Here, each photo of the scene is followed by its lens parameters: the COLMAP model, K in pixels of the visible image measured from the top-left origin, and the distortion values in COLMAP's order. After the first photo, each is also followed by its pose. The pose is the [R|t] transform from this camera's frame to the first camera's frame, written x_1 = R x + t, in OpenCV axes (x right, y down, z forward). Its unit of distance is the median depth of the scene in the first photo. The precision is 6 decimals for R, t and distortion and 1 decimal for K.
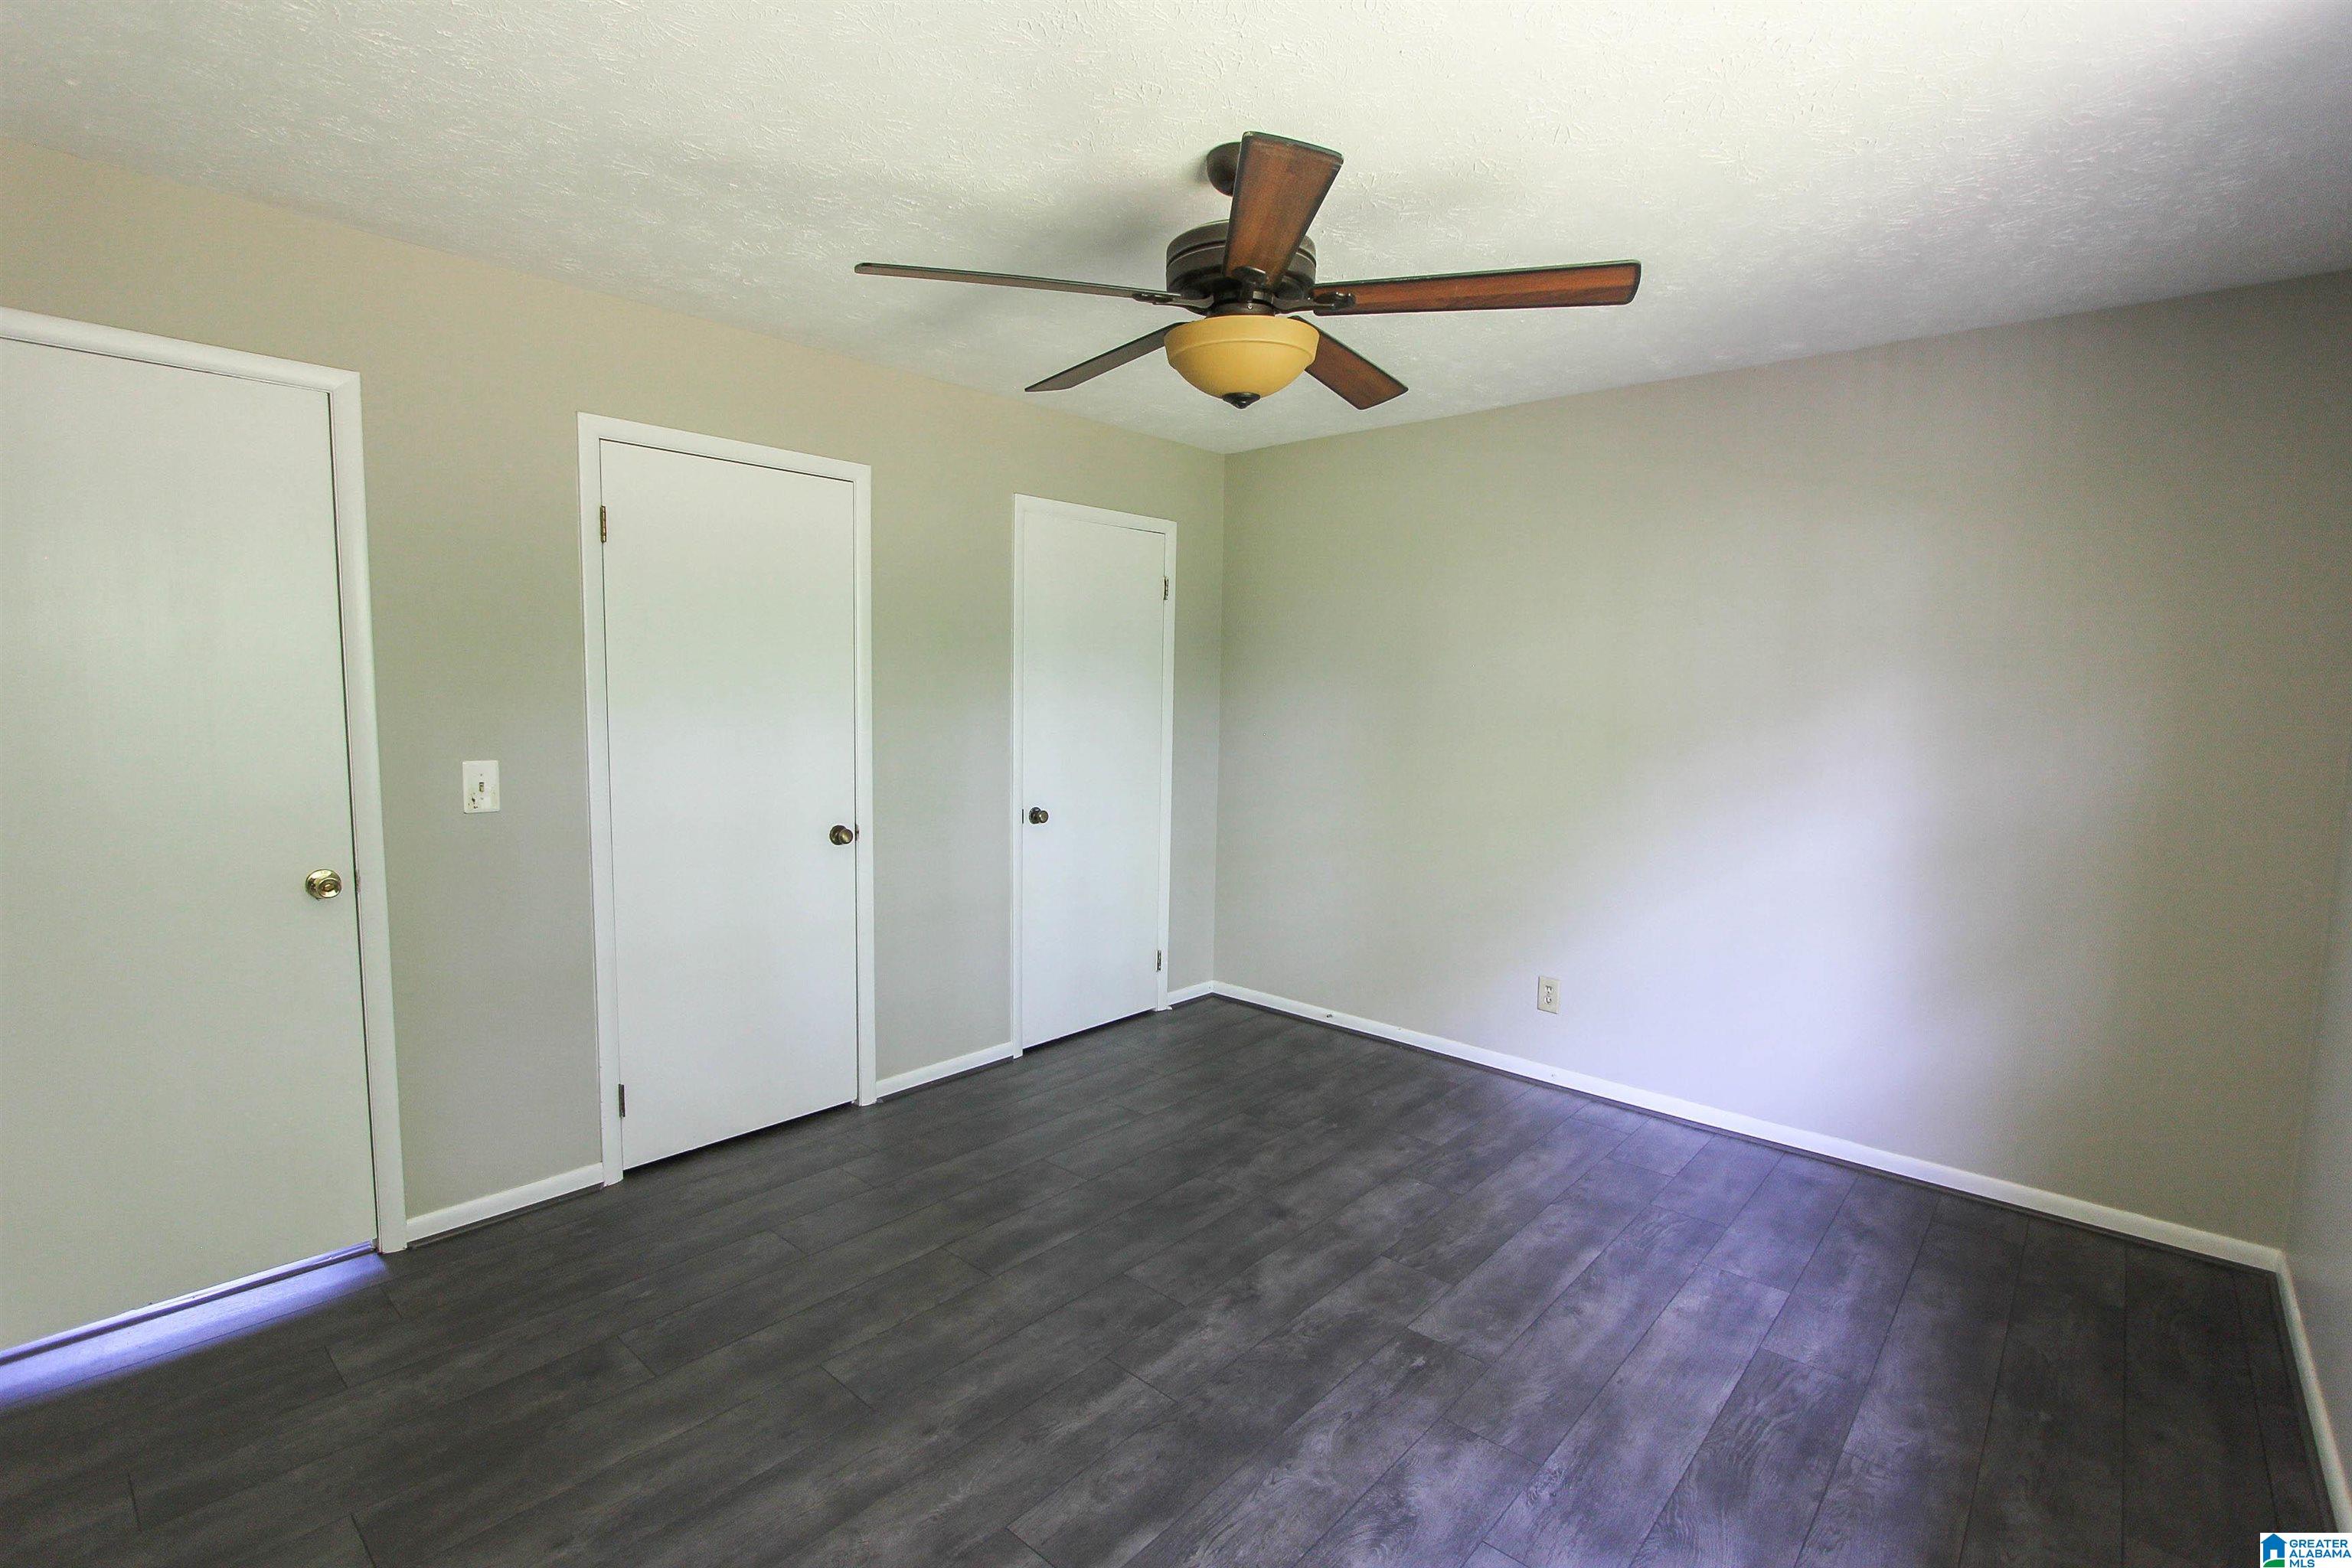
lens RADIAL K [[1087.0, 0, 1165.1], [0, 1087.0, 787.6], [0, 0, 1]] dist [-0.020496, 0.003285]
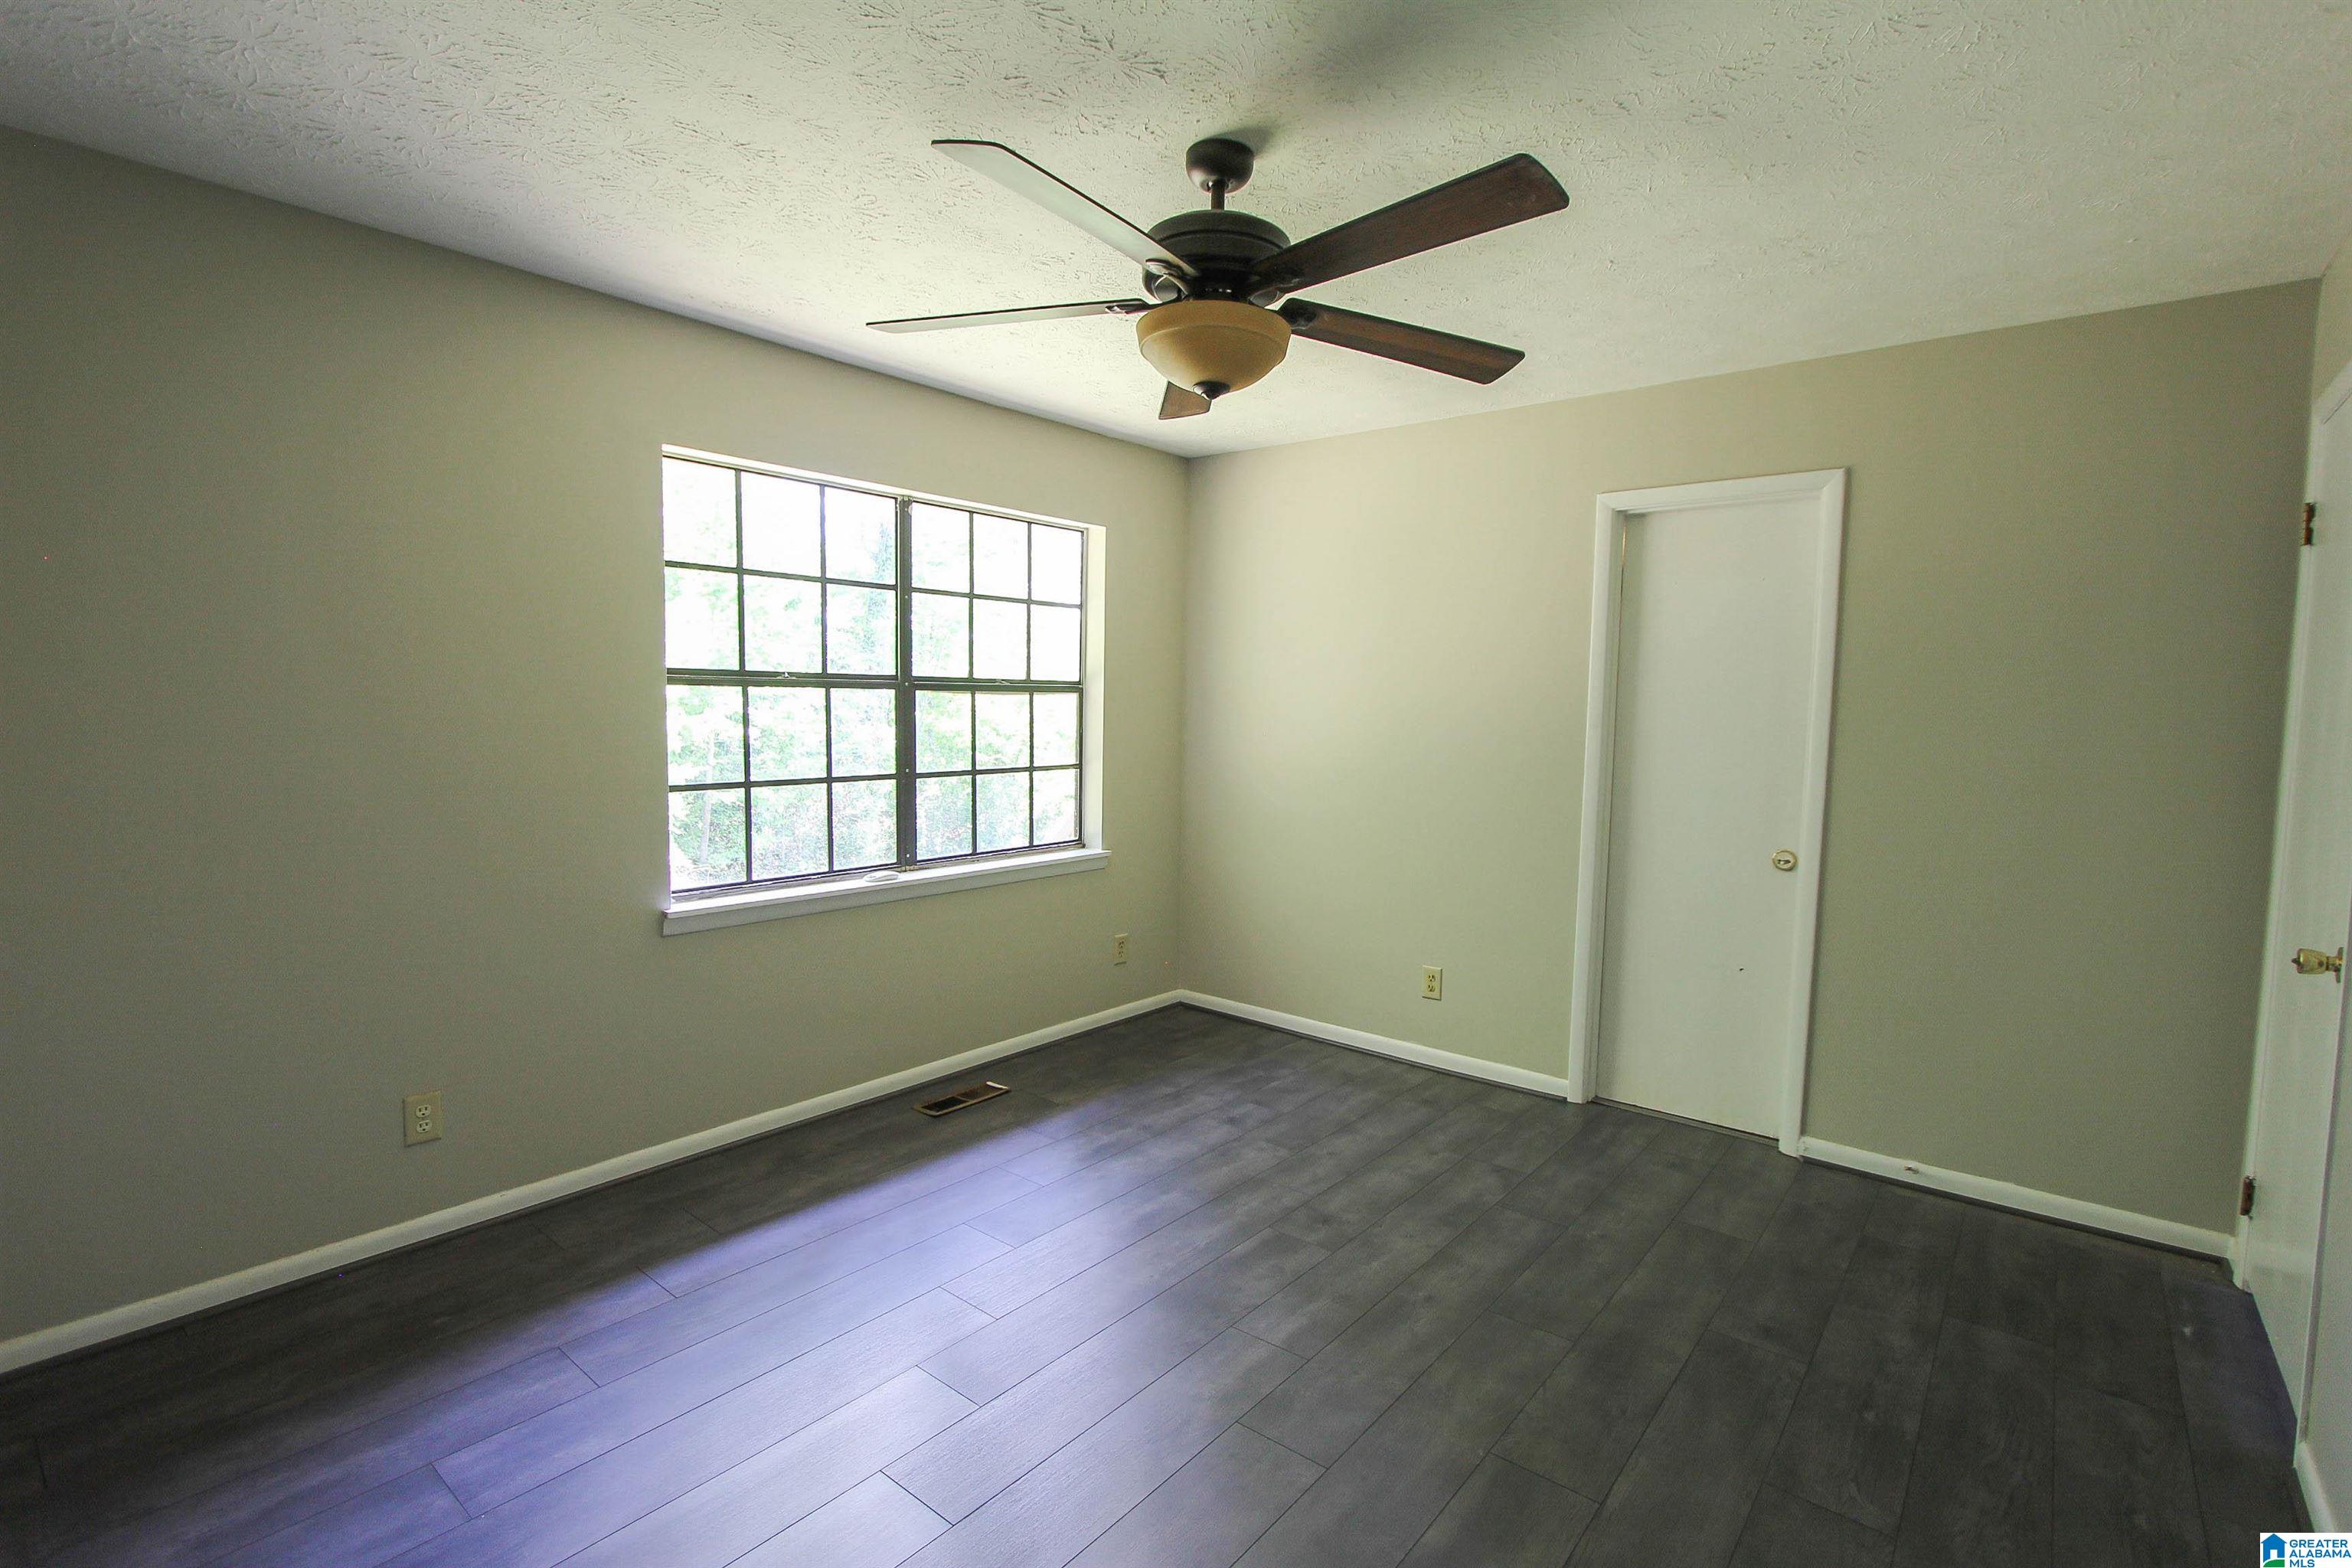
lens RADIAL K [[1087.0, 0, 1166.4], [0, 1087.0, 789.7], [0, 0, 1]] dist [-0.020496, 0.003285]
pose [[-0.998607, -0.030494, -0.043068, 0.120469], [-0.037456, 0.984481, 0.171448, -0.138301], [0.037171, 0.172823, -0.984251, 1.700203]]
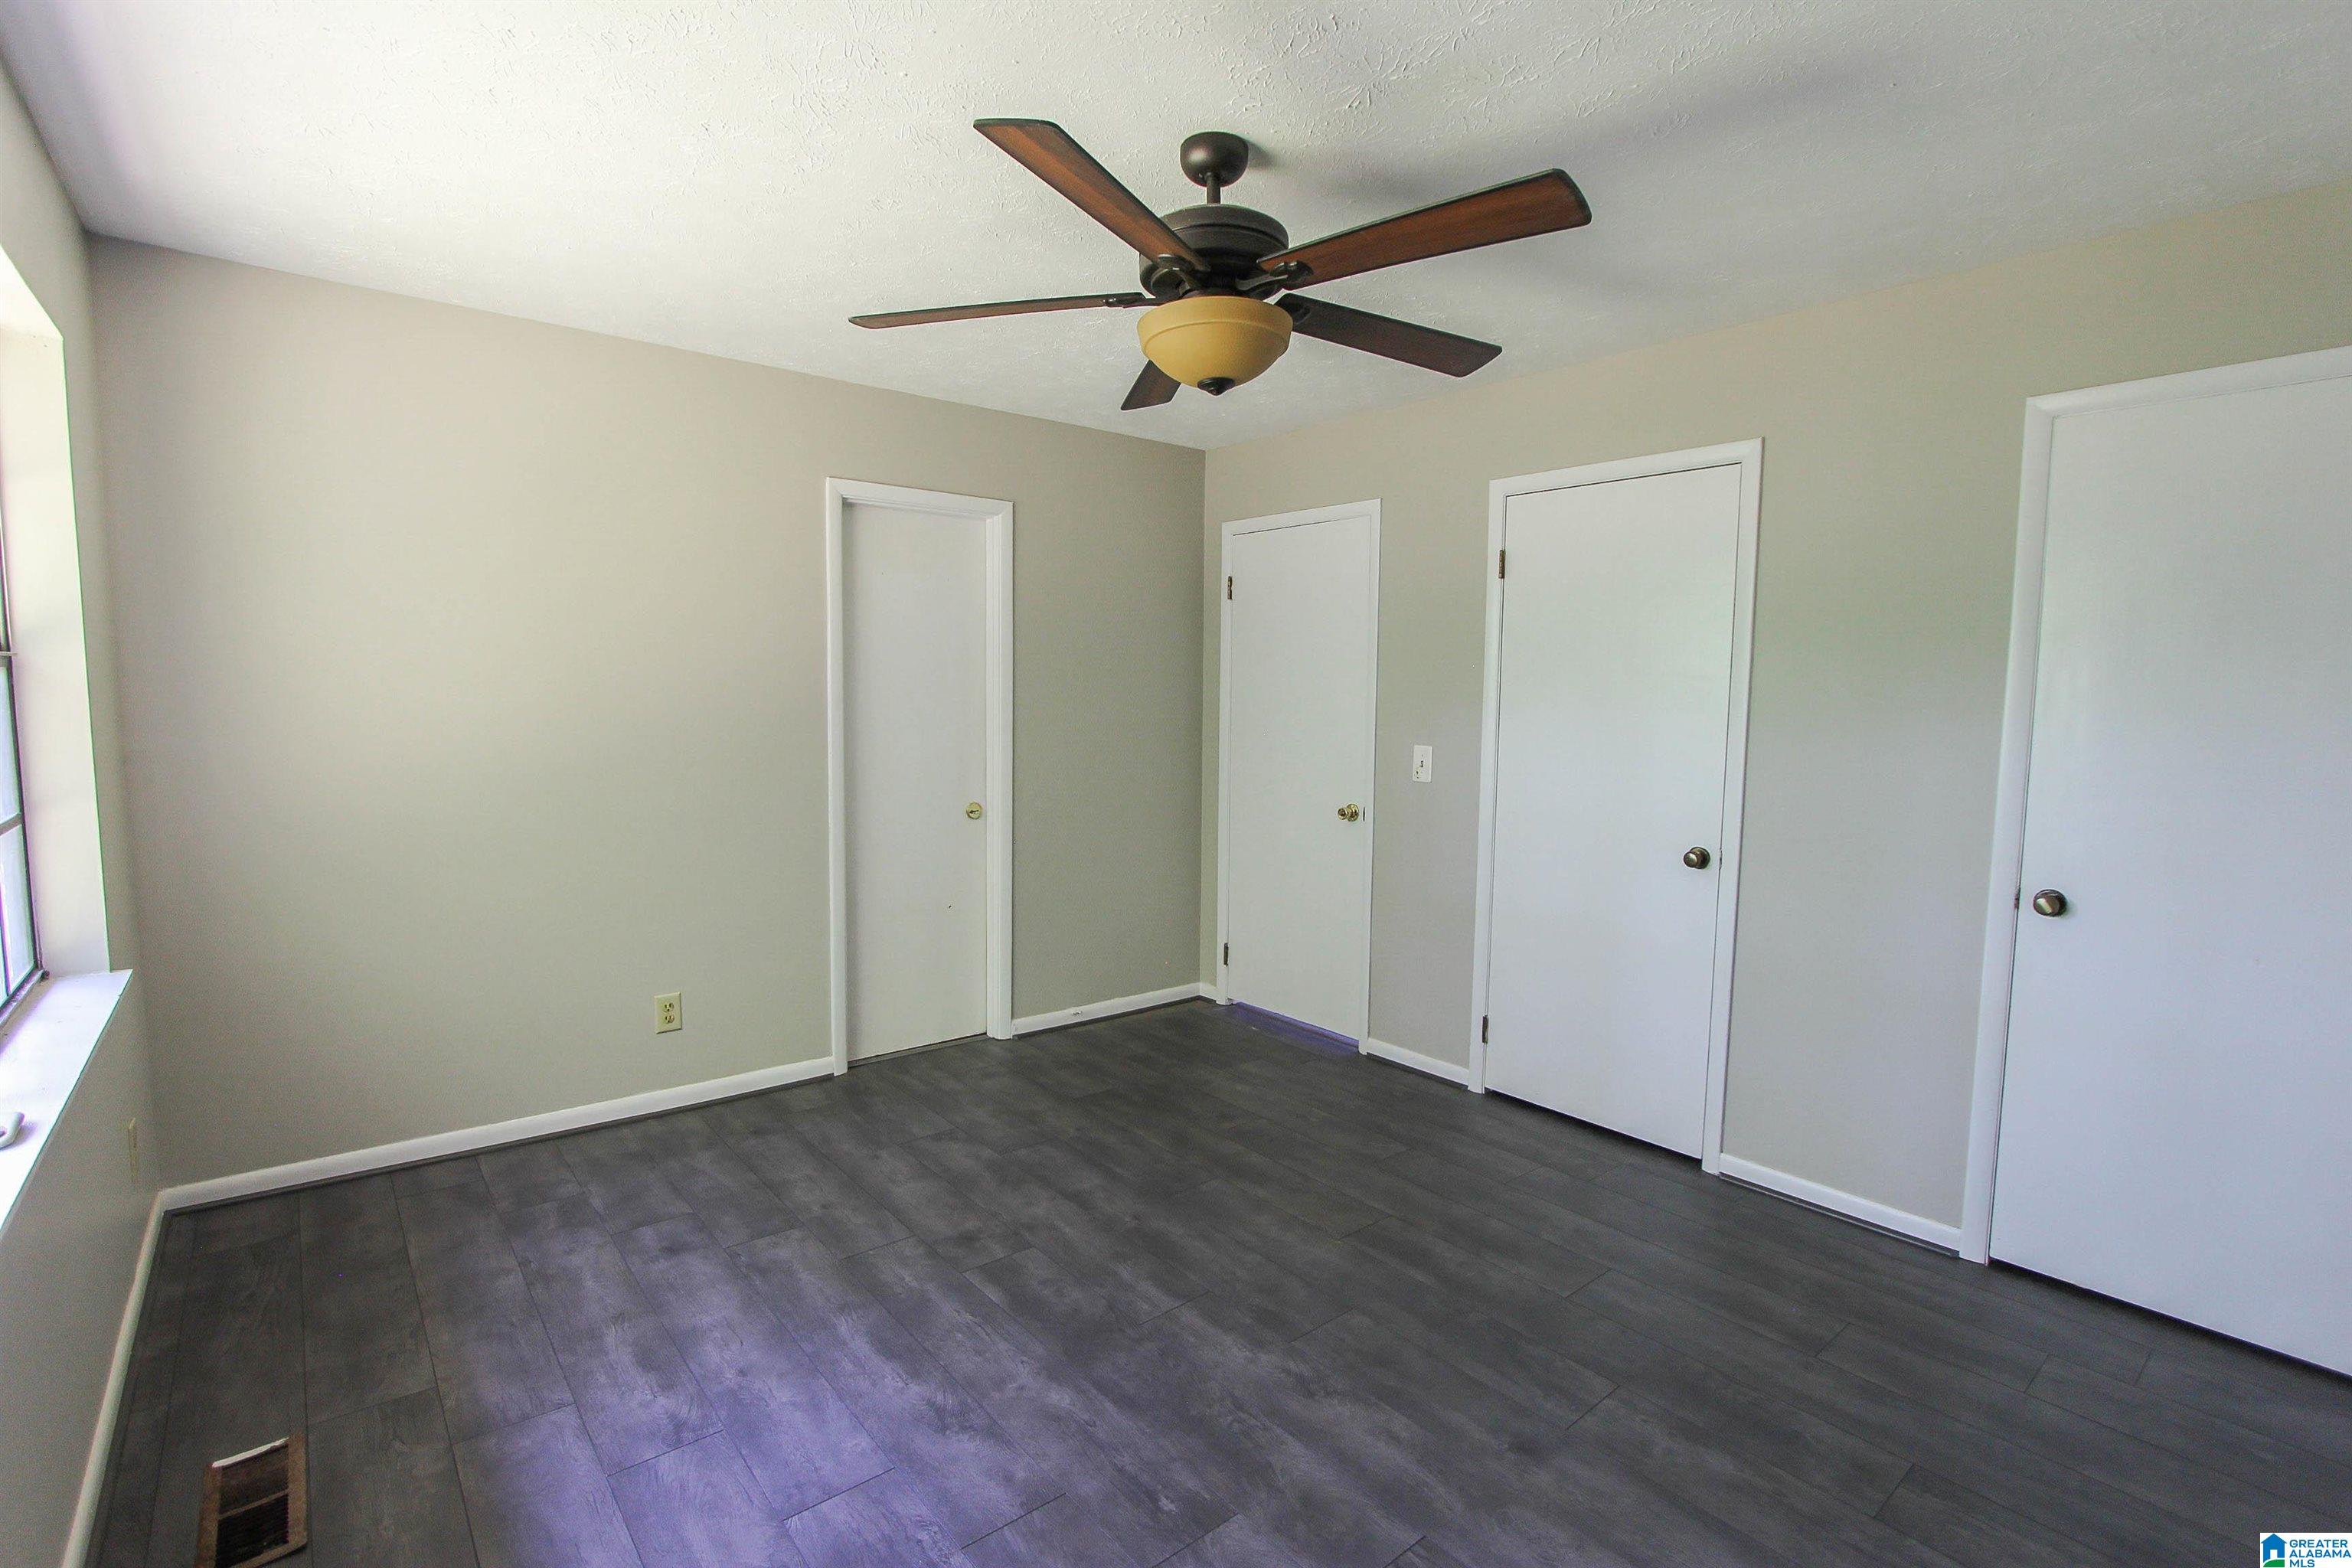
lens RADIAL K [[1087.0, 0, 1192.9], [0, 1087.0, 790.3], [0, 0, 1]] dist [-0.020496, 0.003285]
pose [[-0.138264, 0.071572, -0.987806, 0.899294], [-0.108881, 0.990241, 0.086988, -0.062822], [0.984392, 0.119580, -0.129122, 0.961919]]
